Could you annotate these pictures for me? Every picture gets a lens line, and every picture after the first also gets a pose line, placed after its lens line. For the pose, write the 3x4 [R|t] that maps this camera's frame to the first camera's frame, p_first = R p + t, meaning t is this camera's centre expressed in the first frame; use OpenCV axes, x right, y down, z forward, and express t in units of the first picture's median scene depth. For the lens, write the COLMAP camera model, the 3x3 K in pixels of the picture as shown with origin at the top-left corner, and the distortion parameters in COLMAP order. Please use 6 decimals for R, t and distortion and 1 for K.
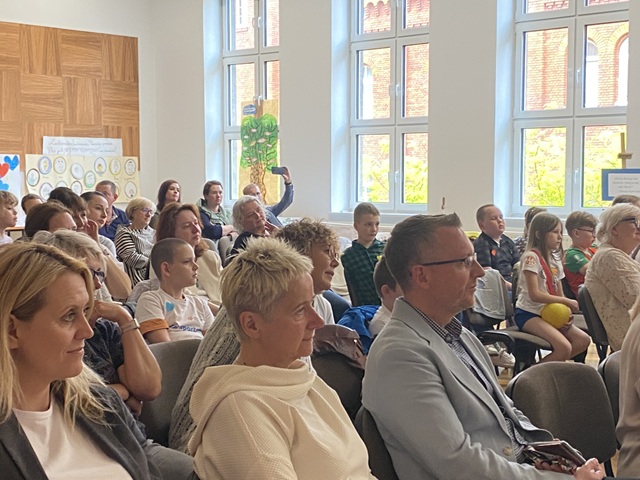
lens RADIAL K [[1029.9, 0, 319.8], [0, 1029.9, 239.5], [0, 0, 1]] dist [0.155164, 0.000000]
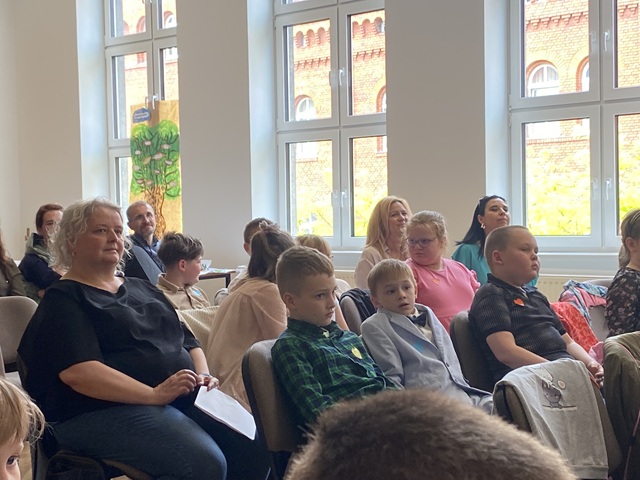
lens RADIAL K [[1029.9, 0, 320.2], [0, 1029.9, 239.7], [0, 0, 1]] dist [0.155164, 0.000000]
pose [[0.998483, -0.021830, 0.050546, 0.019889], [0.023955, 0.998838, -0.041823, -0.003448], [-0.049574, 0.042971, 0.997846, 0.263963]]
